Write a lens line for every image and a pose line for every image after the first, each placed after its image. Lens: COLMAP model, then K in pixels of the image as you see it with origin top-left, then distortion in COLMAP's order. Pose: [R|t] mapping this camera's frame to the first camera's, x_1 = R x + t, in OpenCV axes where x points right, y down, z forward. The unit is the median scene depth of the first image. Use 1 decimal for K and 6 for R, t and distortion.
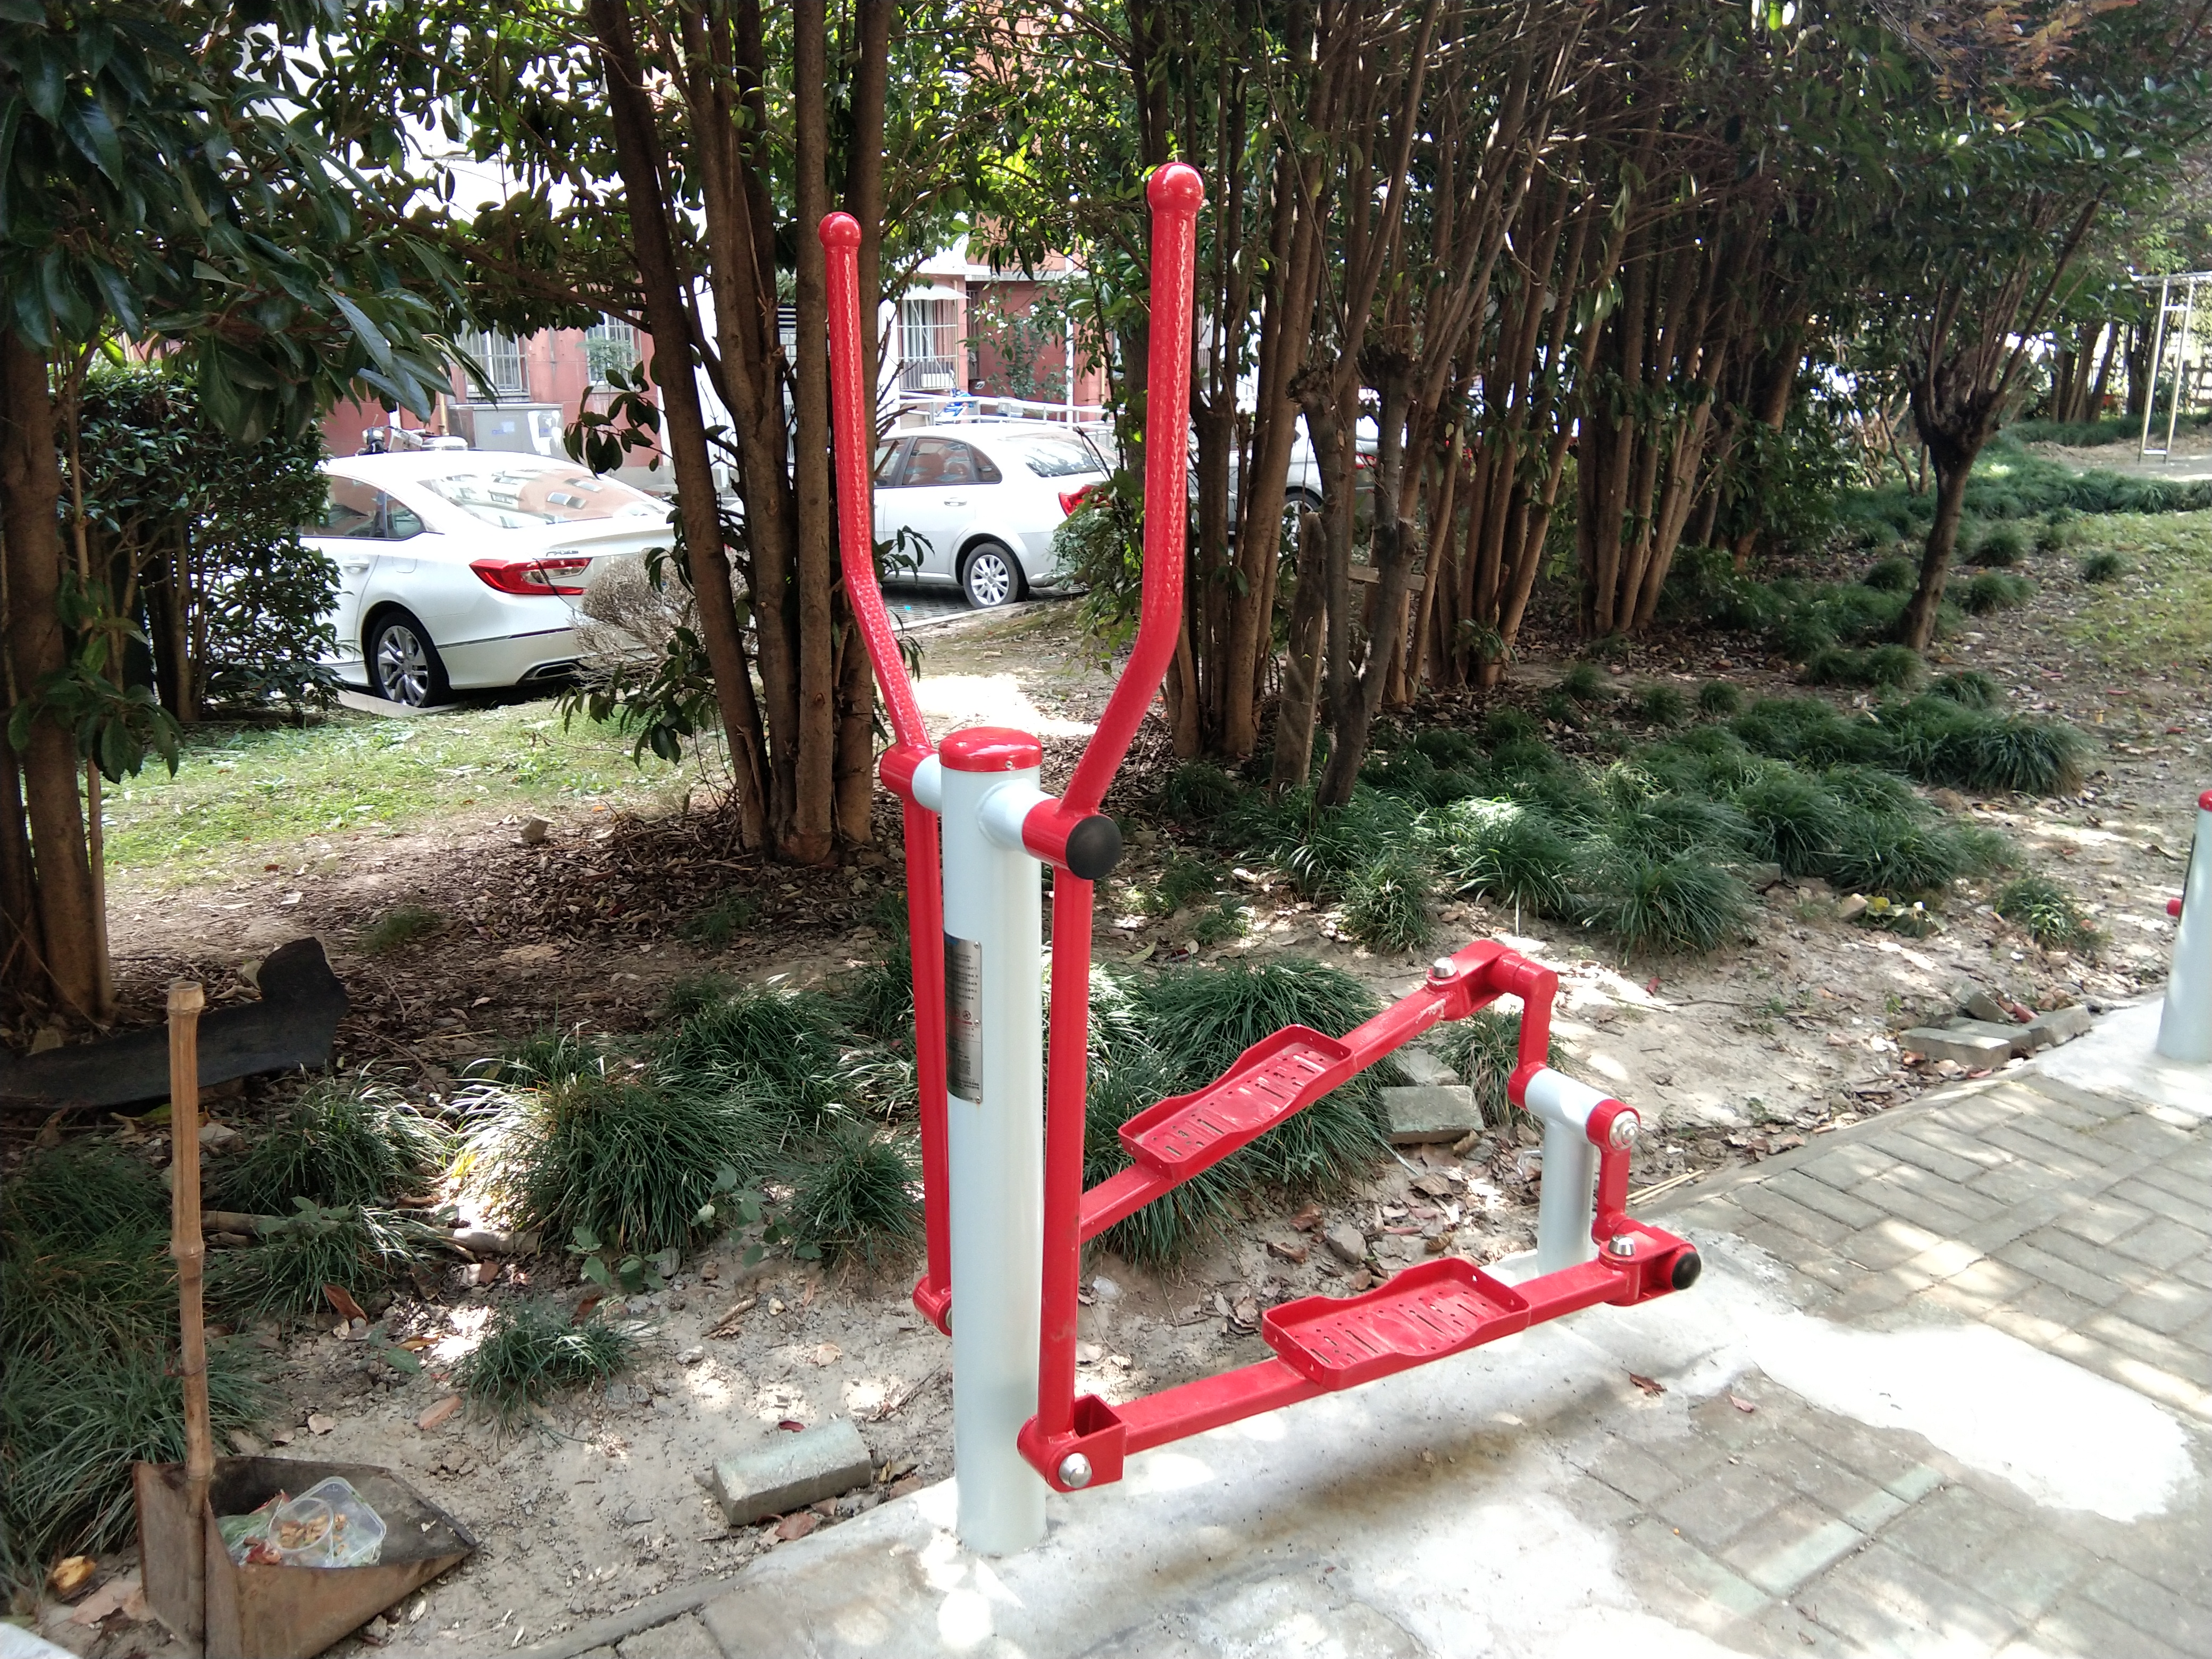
lens RADIAL K [[1729.6, 0, 1077.5], [0, 1729.6, 816.7], [0, 0, 1]] dist [0.103123, -0.153910]
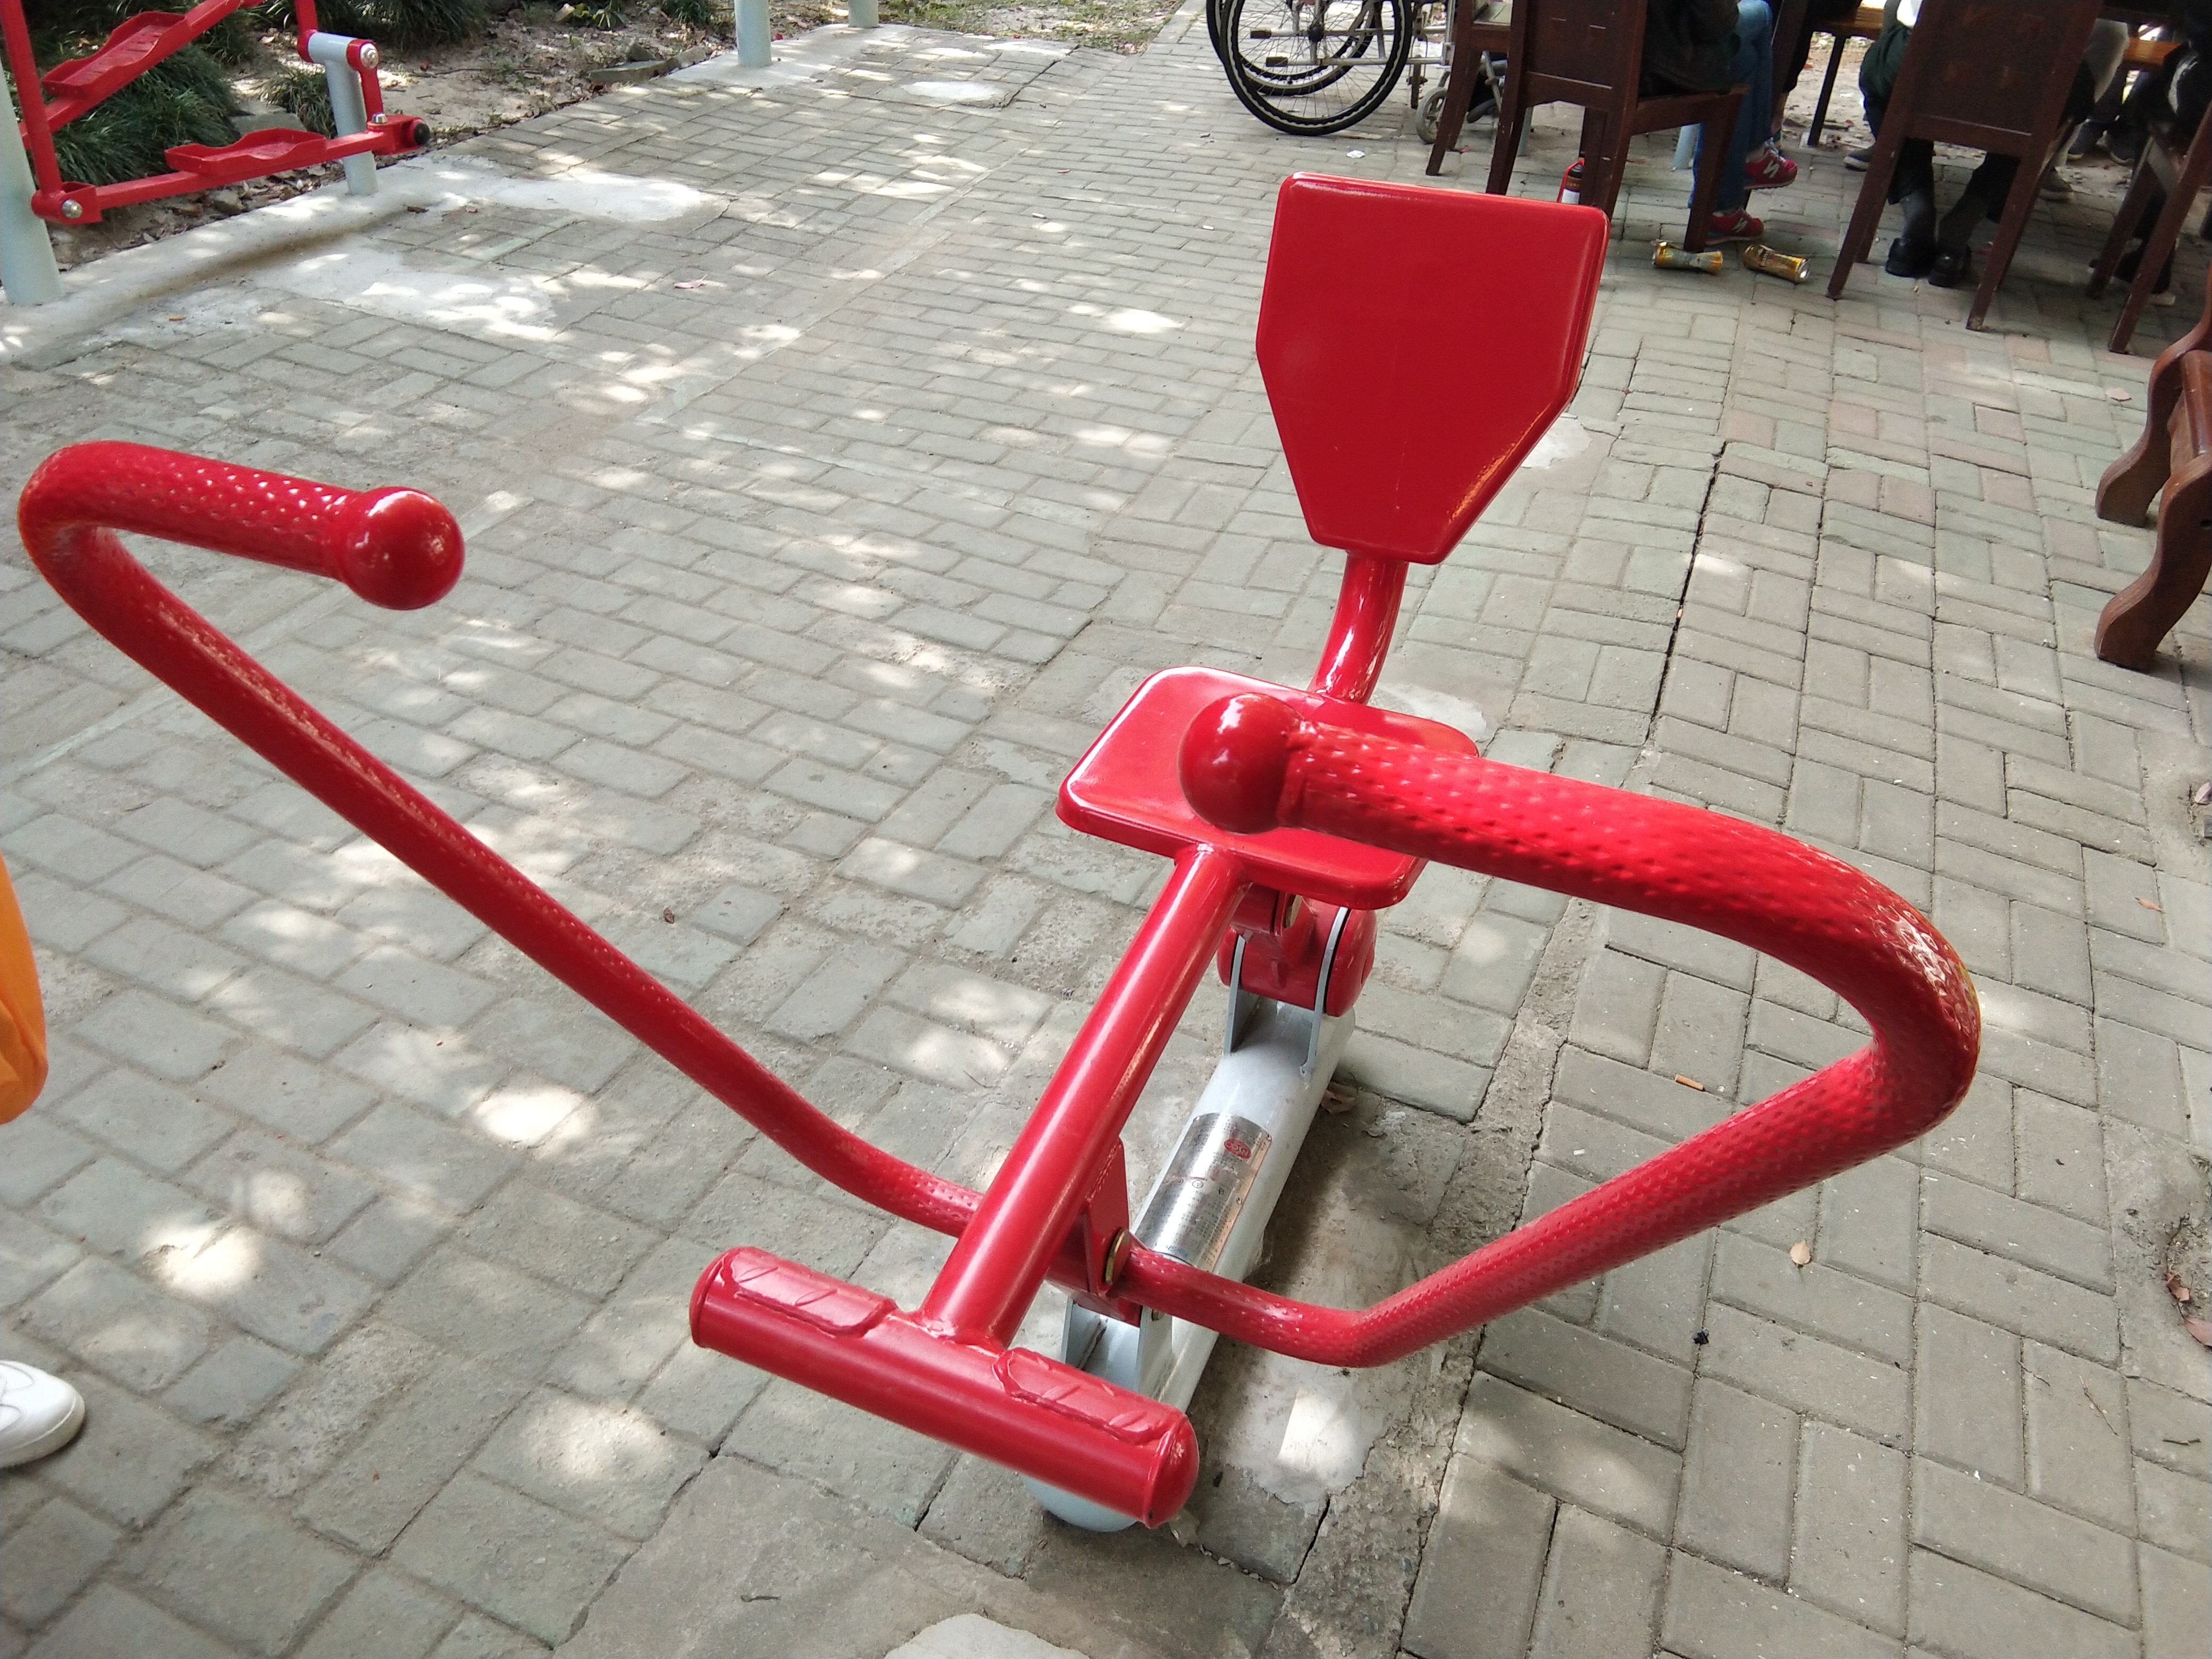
lens RADIAL K [[1729.6, 0, 1077.5], [0, 1729.6, 816.7], [0, 0, 1]] dist [0.103123, -0.153910]
pose [[0.822957, -0.291199, 0.487796, -0.116069], [0.104501, 0.921582, 0.373853, 0.206524], [-0.558410, -0.256690, 0.788853, -0.635319]]
